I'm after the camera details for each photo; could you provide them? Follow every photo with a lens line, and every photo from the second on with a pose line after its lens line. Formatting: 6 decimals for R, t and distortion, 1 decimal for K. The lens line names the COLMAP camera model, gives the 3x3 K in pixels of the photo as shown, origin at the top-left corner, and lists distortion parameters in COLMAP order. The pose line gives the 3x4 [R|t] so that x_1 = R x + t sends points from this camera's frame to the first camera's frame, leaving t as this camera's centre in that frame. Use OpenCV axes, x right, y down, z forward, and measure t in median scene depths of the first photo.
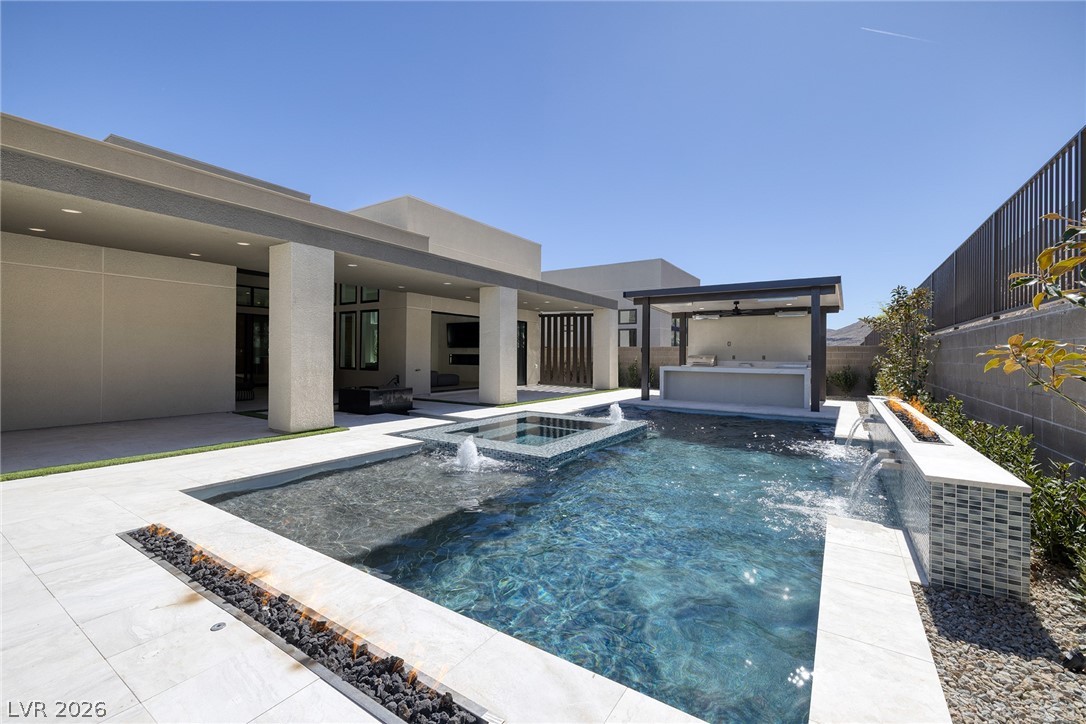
lens RADIAL K [[456.5, 0, 539.2], [0, 456.5, 355.8], [0, 0, 1]] dist [0.000542, 0.000846]
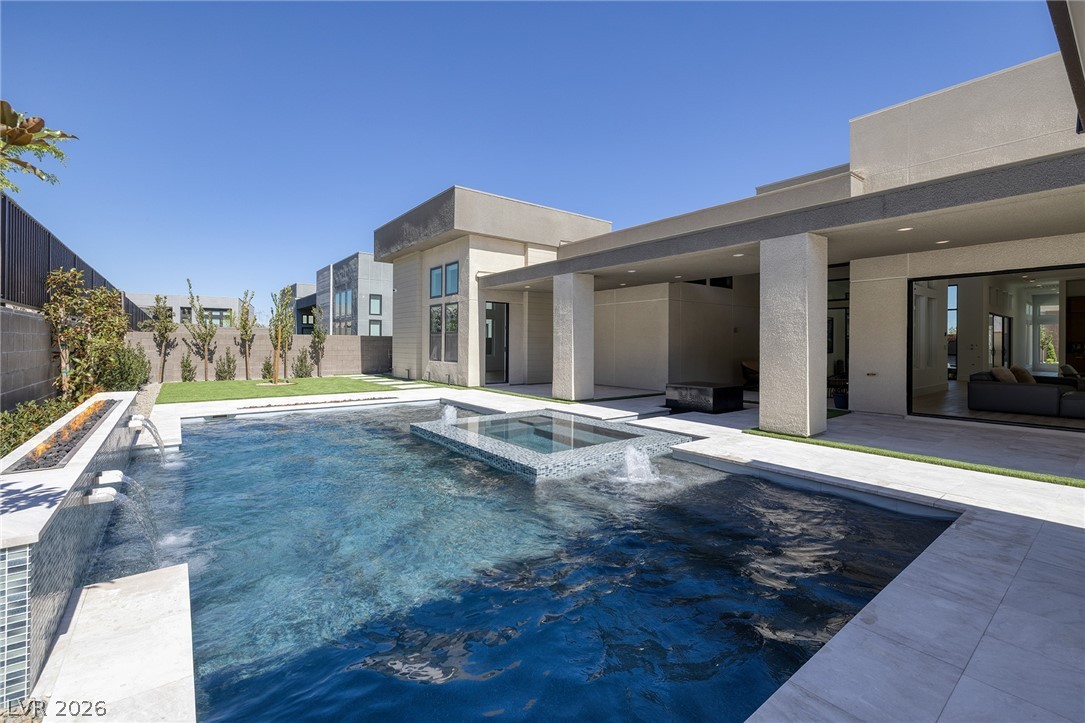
lens RADIAL K [[456.1, 0, 541.3], [0, 456.1, 348.2], [0, 0, 1]] dist [0.000542, 0.000846]
pose [[-0.312626, -0.006463, -0.949854, 0.516148], [-0.017970, 0.999838, -0.000888, 0.000526], [0.949706, 0.016791, -0.312692, 0.787767]]
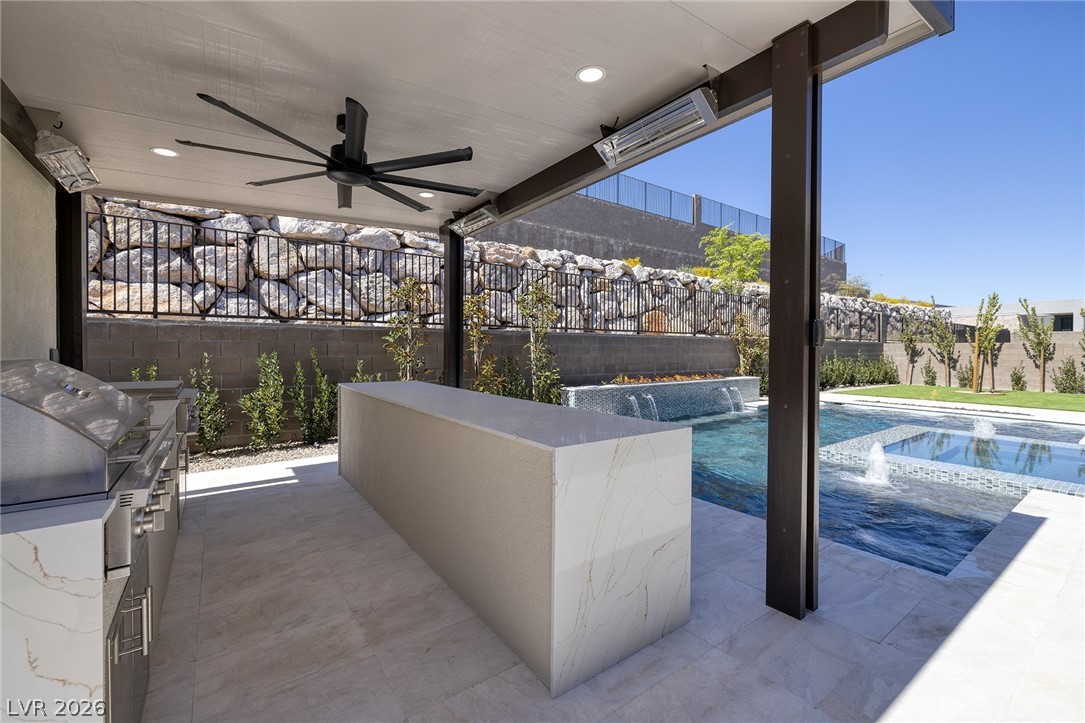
lens RADIAL K [[456.1, 0, 545.7], [0, 456.1, 358.3], [0, 0, 1]] dist [0.000542, 0.000846]
pose [[-0.938313, -0.016159, 0.345408, 0.261348], [-0.007743, 0.999639, 0.025732, -0.005545], [-0.345699, 0.021470, -0.938100, 1.223589]]
